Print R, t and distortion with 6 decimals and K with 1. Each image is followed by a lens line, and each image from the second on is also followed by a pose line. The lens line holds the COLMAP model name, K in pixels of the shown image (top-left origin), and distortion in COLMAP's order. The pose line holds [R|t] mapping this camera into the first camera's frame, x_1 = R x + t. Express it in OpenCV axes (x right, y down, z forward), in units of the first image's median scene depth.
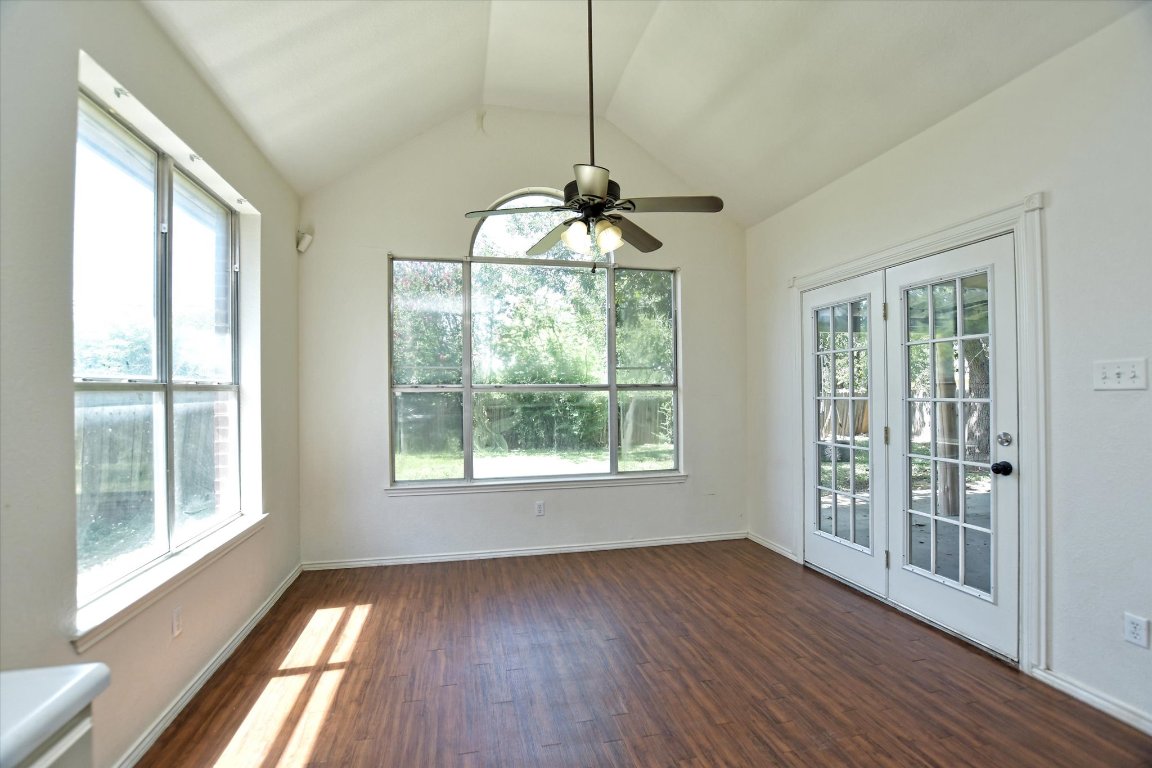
lens RADIAL K [[524.4, 0, 576.0], [0, 524.4, 384.0], [0, 0, 1]] dist [-0.001754, -0.000266]
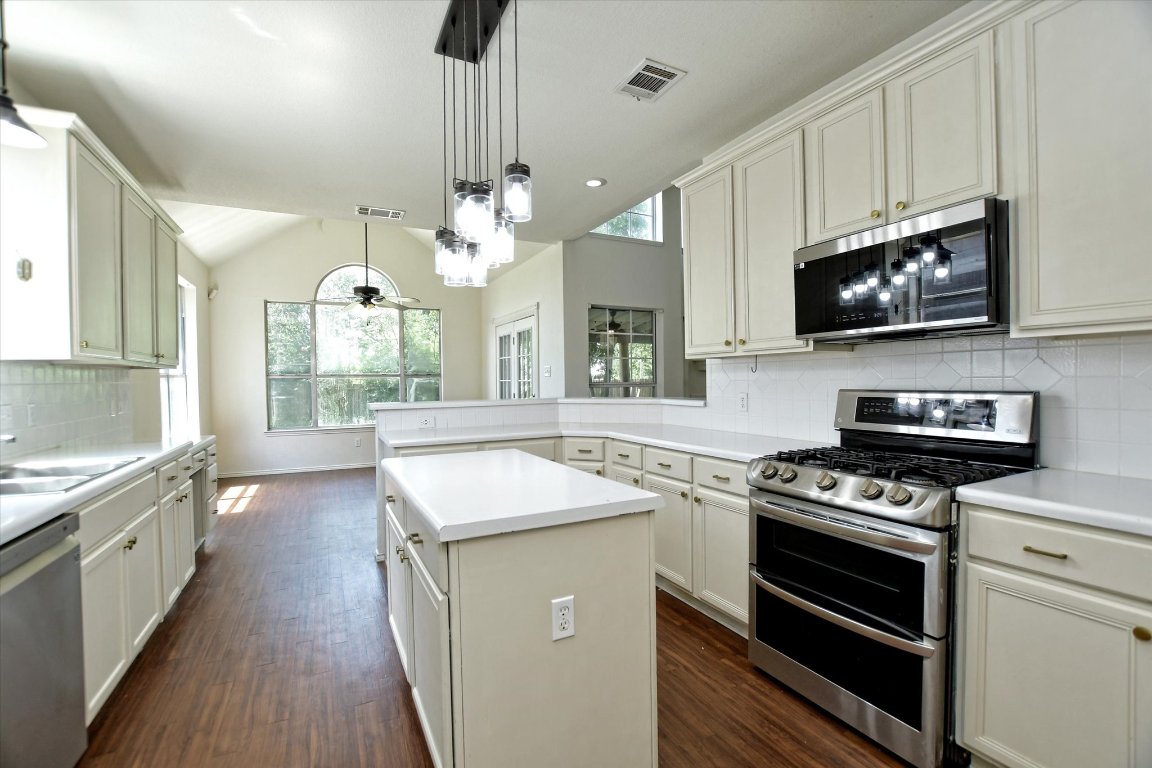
lens RADIAL K [[524.4, 0, 576.0], [0, 524.4, 384.0], [0, 0, 1]] dist [-0.001754, -0.000266]
pose [[0.975343, -0.006644, 0.220596, 0.282420], [0.000995, 0.999669, 0.025710, -0.007871], [-0.220694, -0.024856, 0.975026, -0.981806]]
